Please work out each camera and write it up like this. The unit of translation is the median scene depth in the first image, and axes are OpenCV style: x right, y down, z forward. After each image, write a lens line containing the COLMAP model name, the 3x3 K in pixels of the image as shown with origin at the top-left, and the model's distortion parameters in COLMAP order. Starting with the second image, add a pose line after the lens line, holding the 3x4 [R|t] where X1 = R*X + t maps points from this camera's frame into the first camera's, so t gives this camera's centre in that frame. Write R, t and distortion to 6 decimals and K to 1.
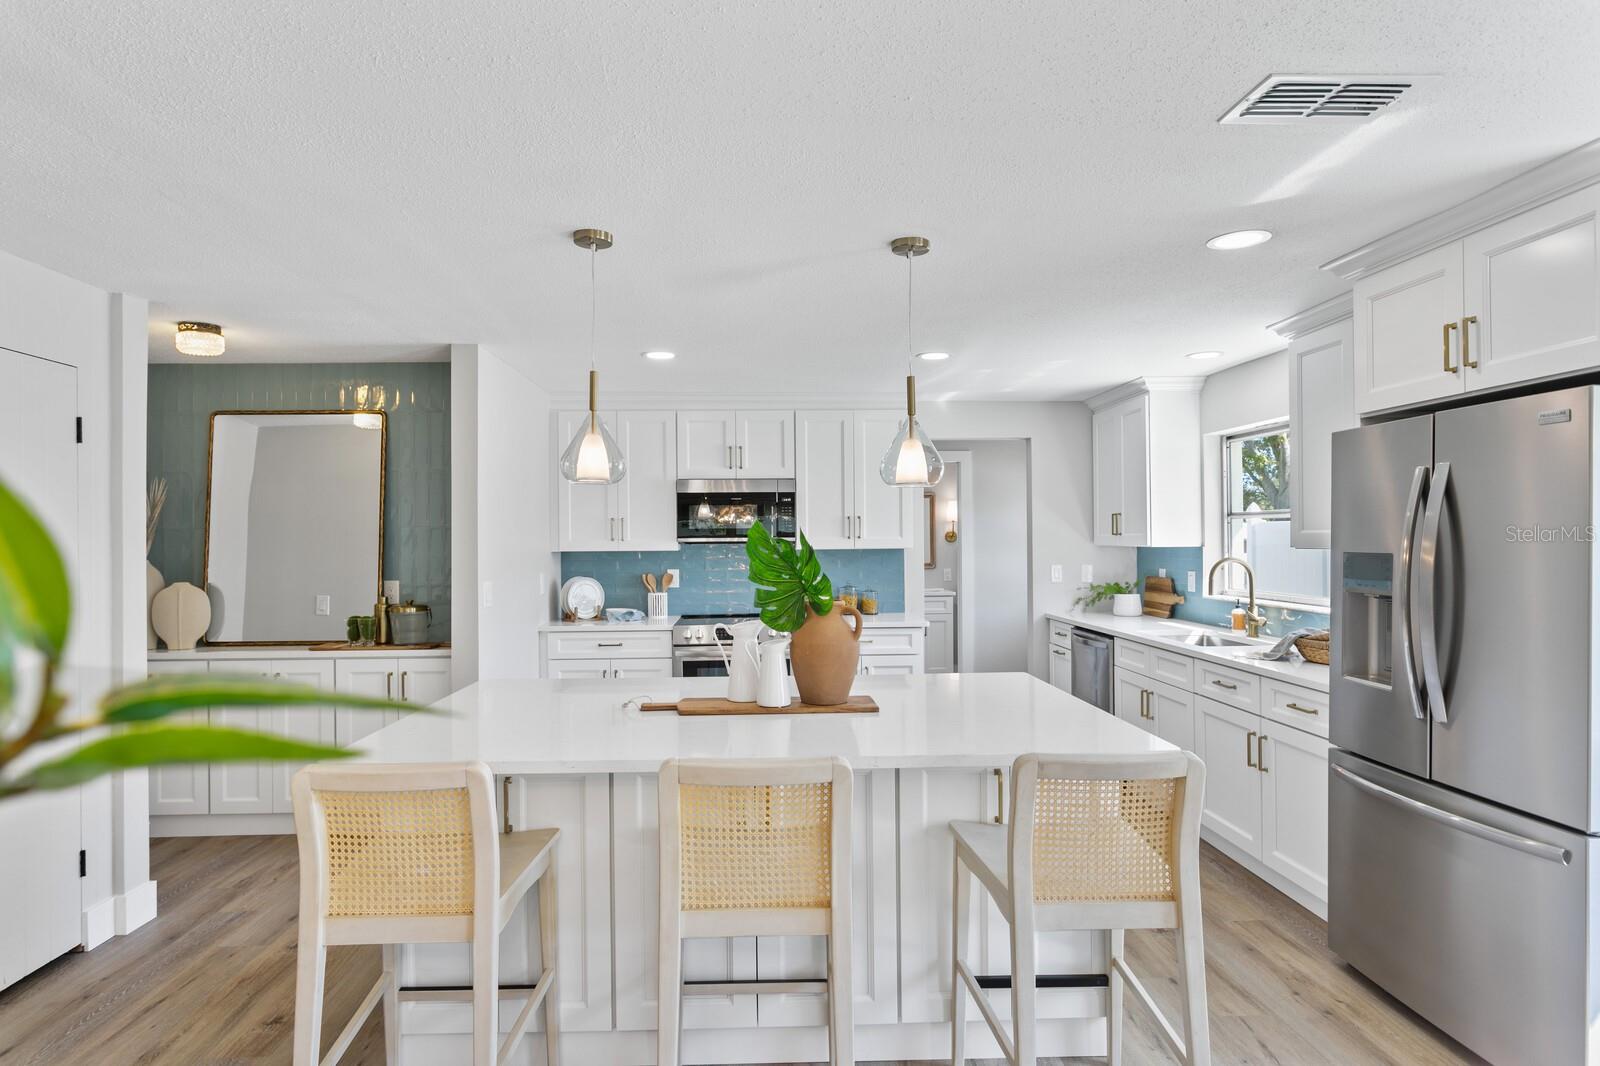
lens RADIAL K [[877.9, 0, 786.0], [0, 877.9, 531.9], [0, 0, 1]] dist [-0.010585, 0.000355]
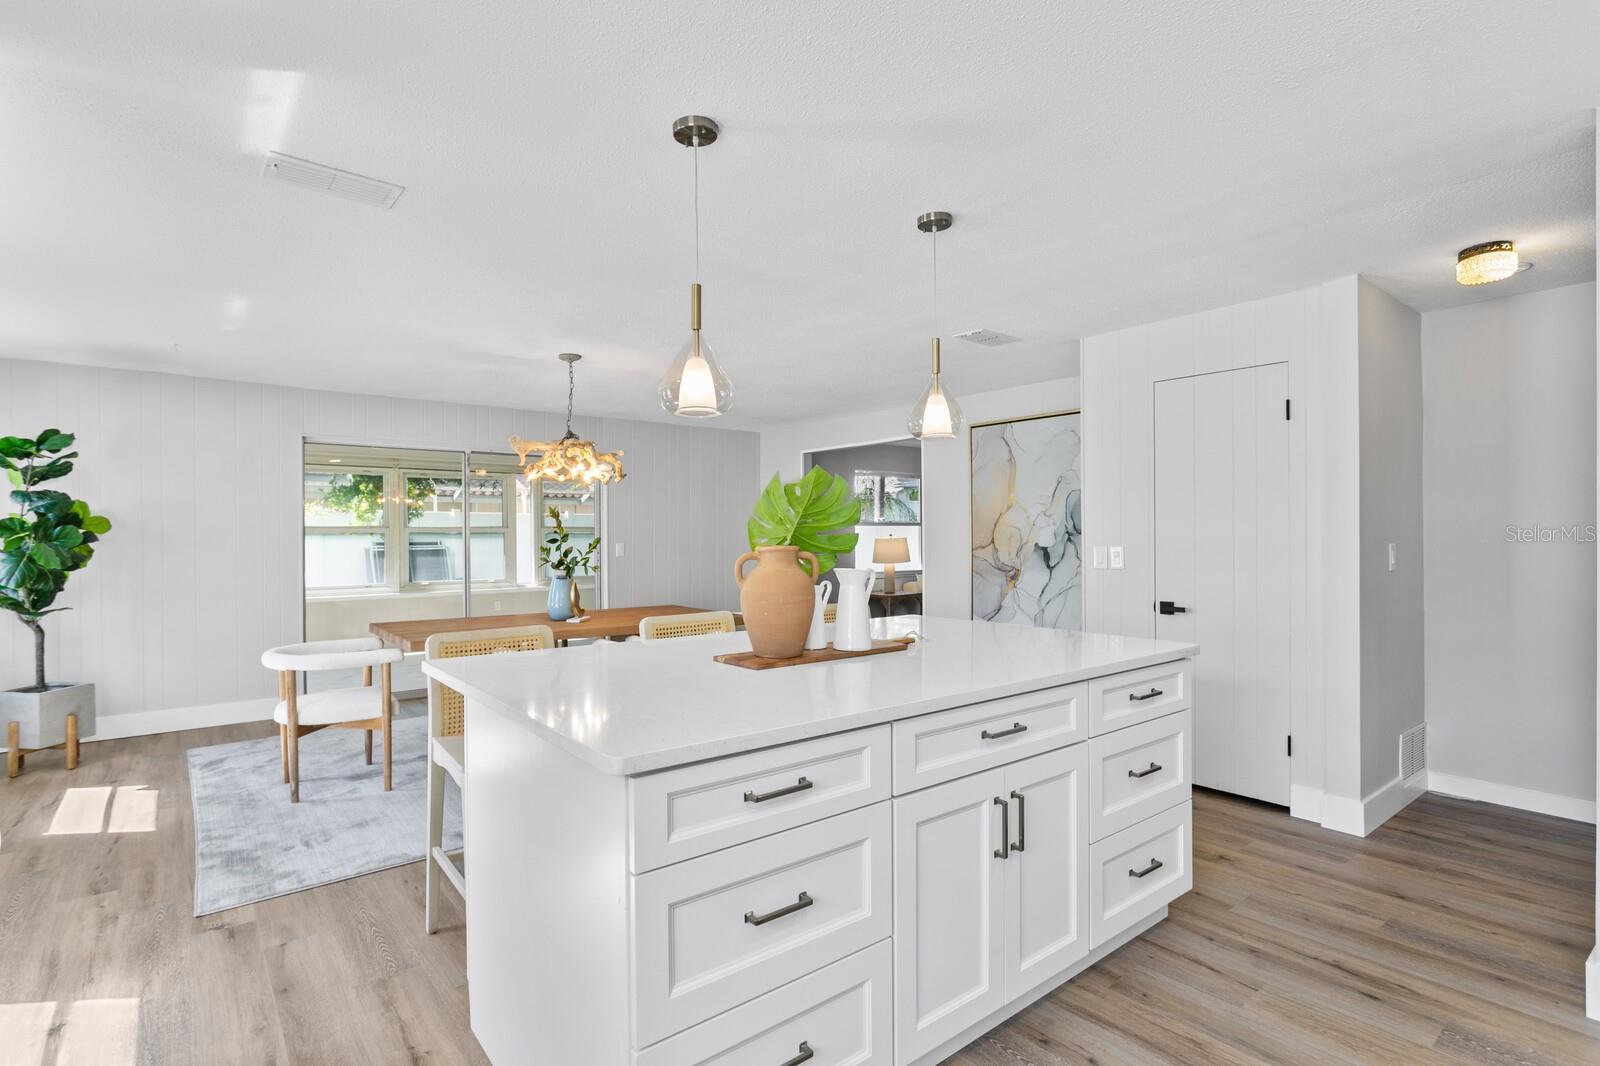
lens RADIAL K [[799.2, 0, 783.7], [0, 799.2, 540.4], [0, 0, 1]] dist [-0.001564, 0.000513]
pose [[-0.817605, 0.017869, -0.575502, 0.321798], [0.020443, 0.999789, 0.001999, 0.040439], [0.575416, -0.010131, -0.817798, 1.036206]]
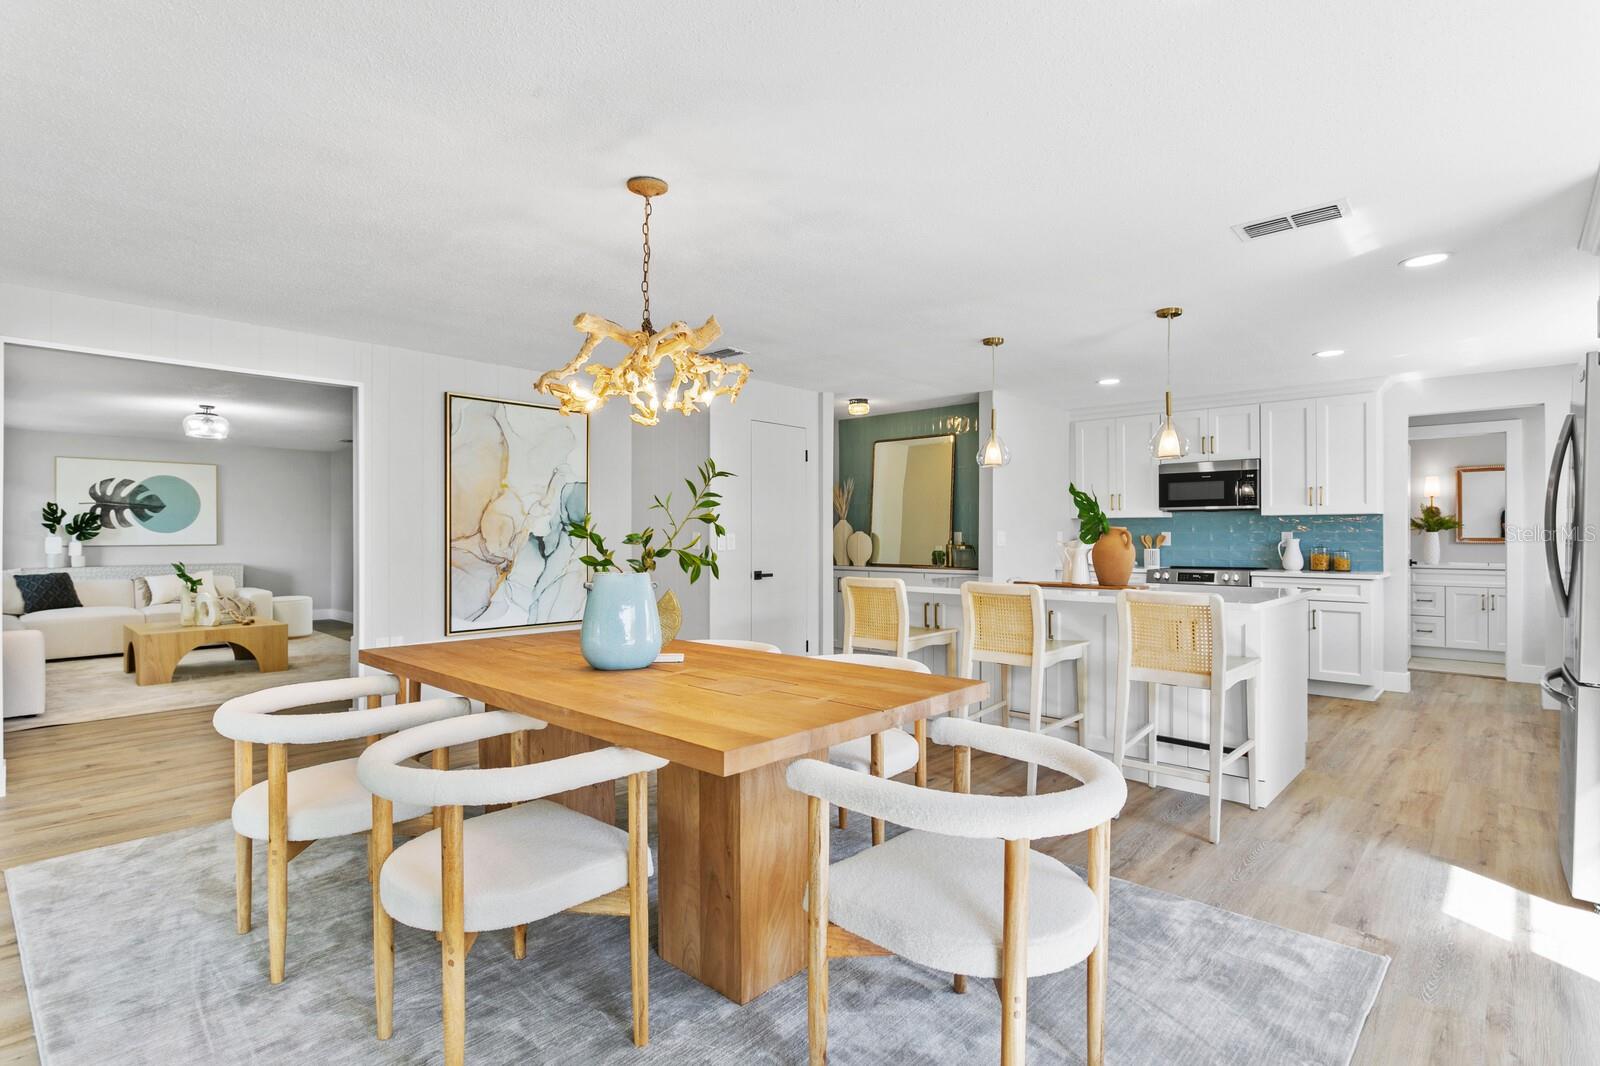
lens RADIAL K [[799.2, 0, 793.0], [0, 799.2, 535.7], [0, 0, 1]] dist [-0.001564, 0.000513]
pose [[0.712853, 0.006879, -0.701280, 0.426669], [0.000621, 0.999945, 0.010441, 0.047316], [0.701313, -0.007878, 0.712810, -0.349379]]
